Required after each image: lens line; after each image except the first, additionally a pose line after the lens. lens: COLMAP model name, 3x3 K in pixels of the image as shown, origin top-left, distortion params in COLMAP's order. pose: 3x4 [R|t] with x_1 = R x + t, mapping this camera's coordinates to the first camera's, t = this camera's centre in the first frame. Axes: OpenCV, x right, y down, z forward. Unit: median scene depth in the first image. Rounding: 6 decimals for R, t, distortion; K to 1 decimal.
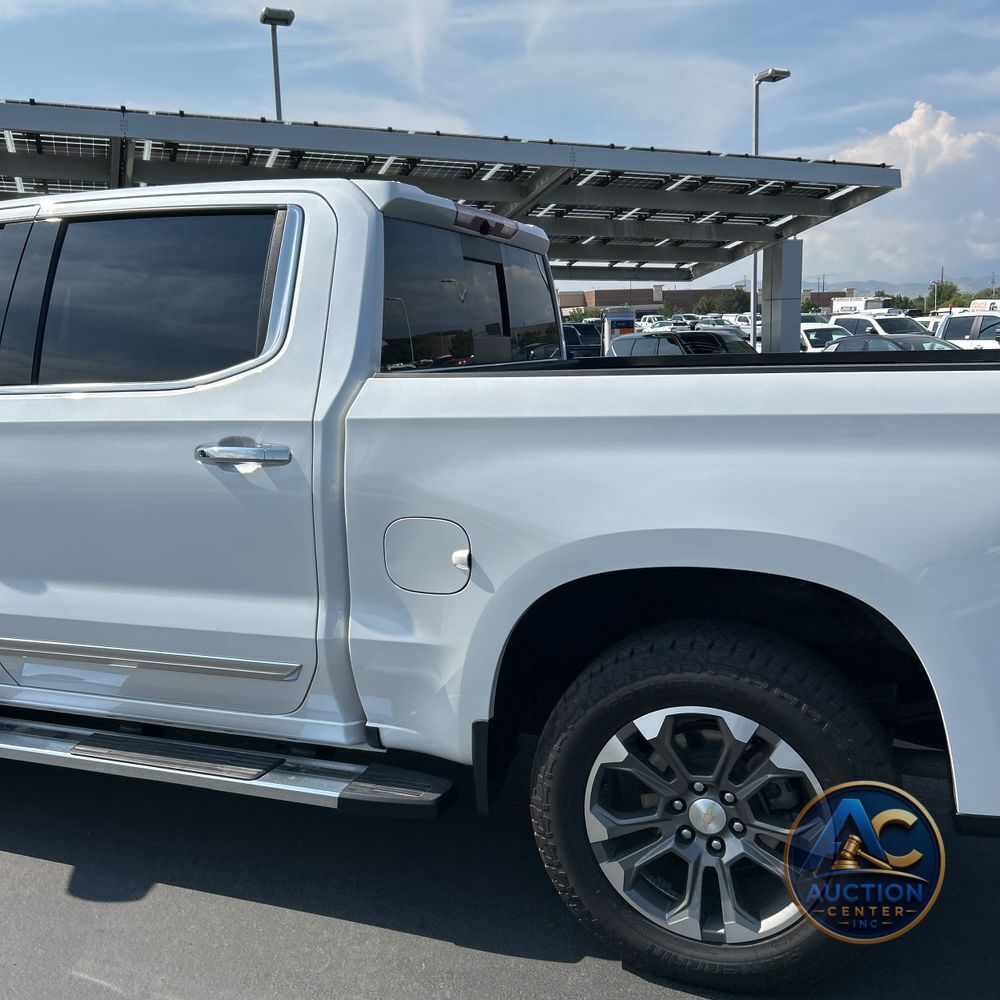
lens RADIAL K [[1014.9, 0, 518.7], [0, 1014.9, 497.8], [0, 0, 1]] dist [0.021992, -0.004223]
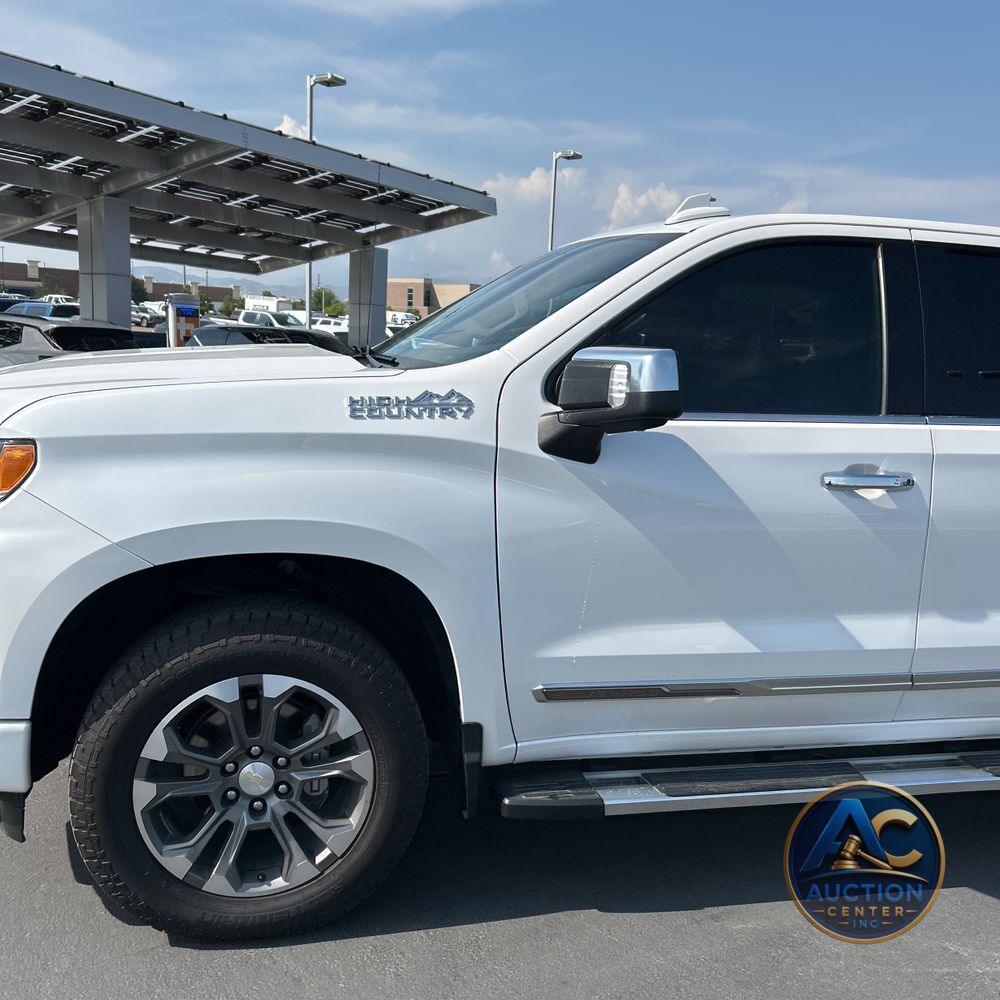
lens RADIAL K [[1010.9, 0, 497.6], [0, 1010.9, 511.3], [0, 0, 1]] dist [0.027380, -0.022629]
pose [[0.819718, -0.029206, 0.572022, -0.294555], [0.017103, 0.999502, 0.026523, -0.010751], [-0.572512, -0.011958, 0.819809, 0.093737]]
